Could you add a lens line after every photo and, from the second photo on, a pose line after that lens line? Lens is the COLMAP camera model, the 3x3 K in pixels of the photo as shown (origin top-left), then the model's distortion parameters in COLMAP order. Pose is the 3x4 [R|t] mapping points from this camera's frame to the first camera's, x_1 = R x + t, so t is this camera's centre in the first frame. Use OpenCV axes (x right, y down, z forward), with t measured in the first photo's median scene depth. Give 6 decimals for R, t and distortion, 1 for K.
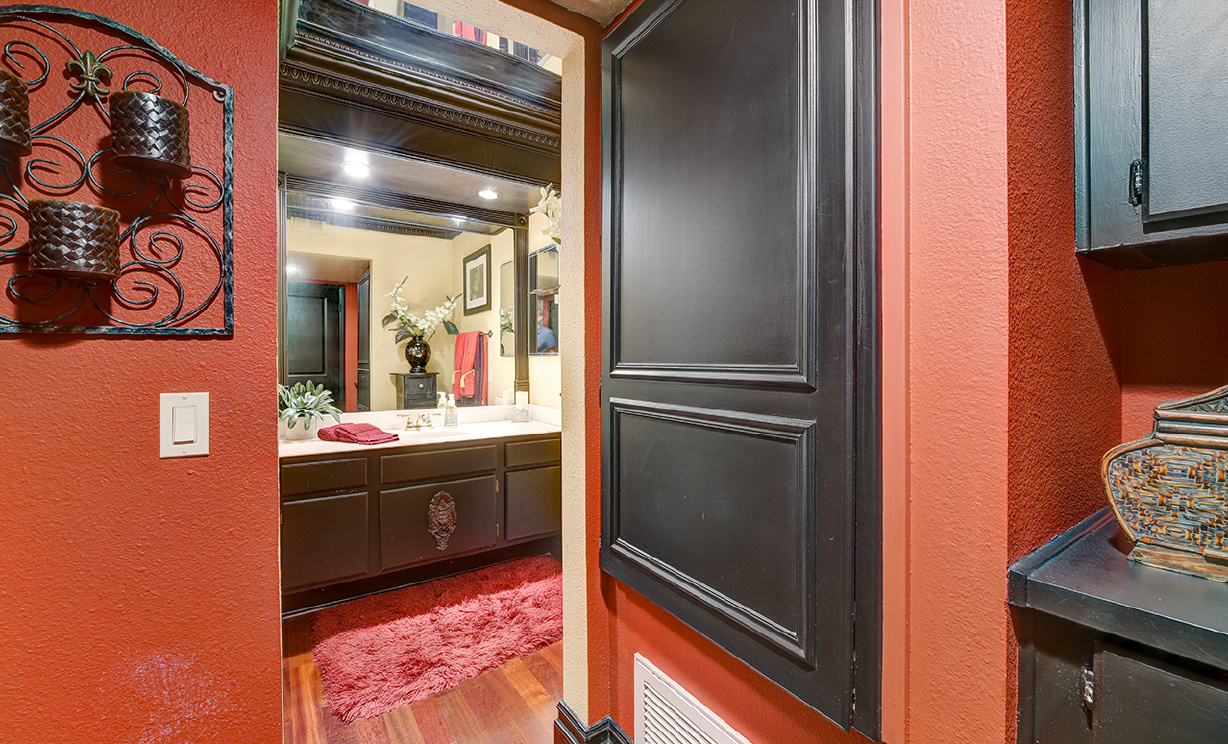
lens RADIAL K [[492.8, 0, 613.2], [0, 492.8, 355.4], [0, 0, 1]] dist [-0.008926, -0.000324]
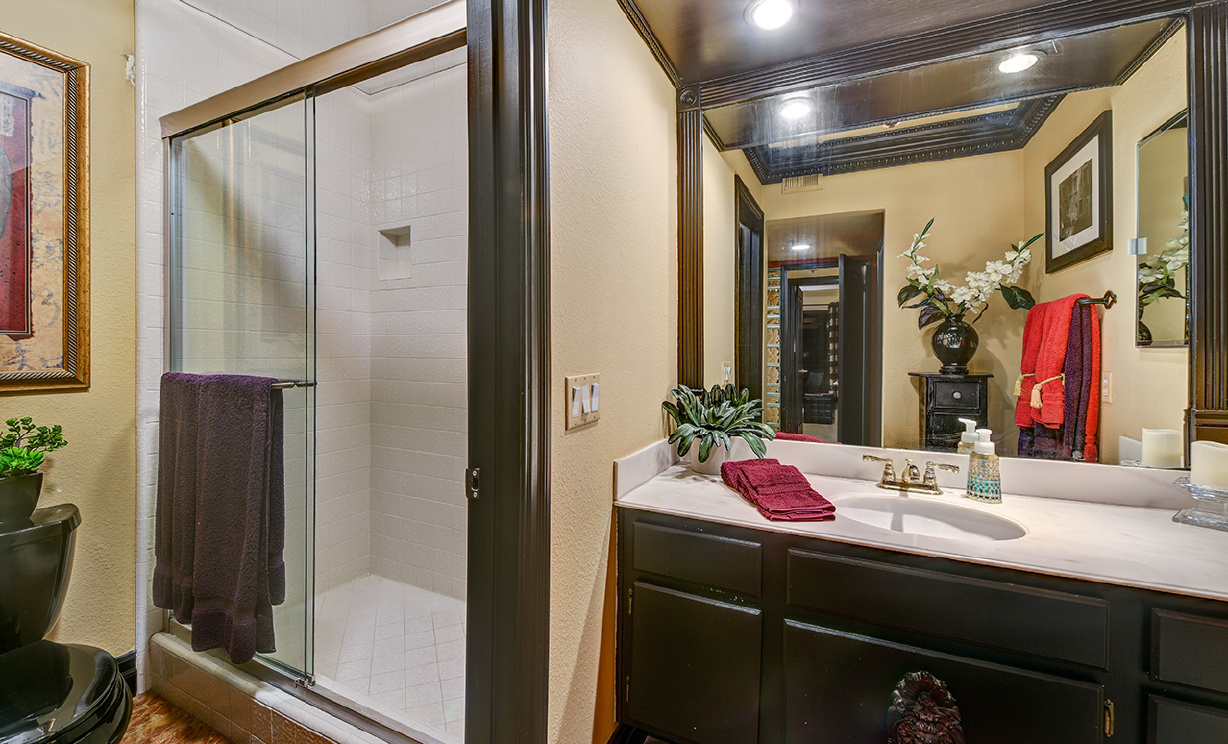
lens RADIAL K [[492.8, 0, 613.2], [0, 492.8, 355.4], [0, 0, 1]] dist [-0.008926, -0.000324]
pose [[0.494878, 0.012120, -0.868878, -0.069816], [0.001870, 0.999886, 0.015013, 0.001718], [0.868961, -0.009055, 0.494799, 0.319719]]
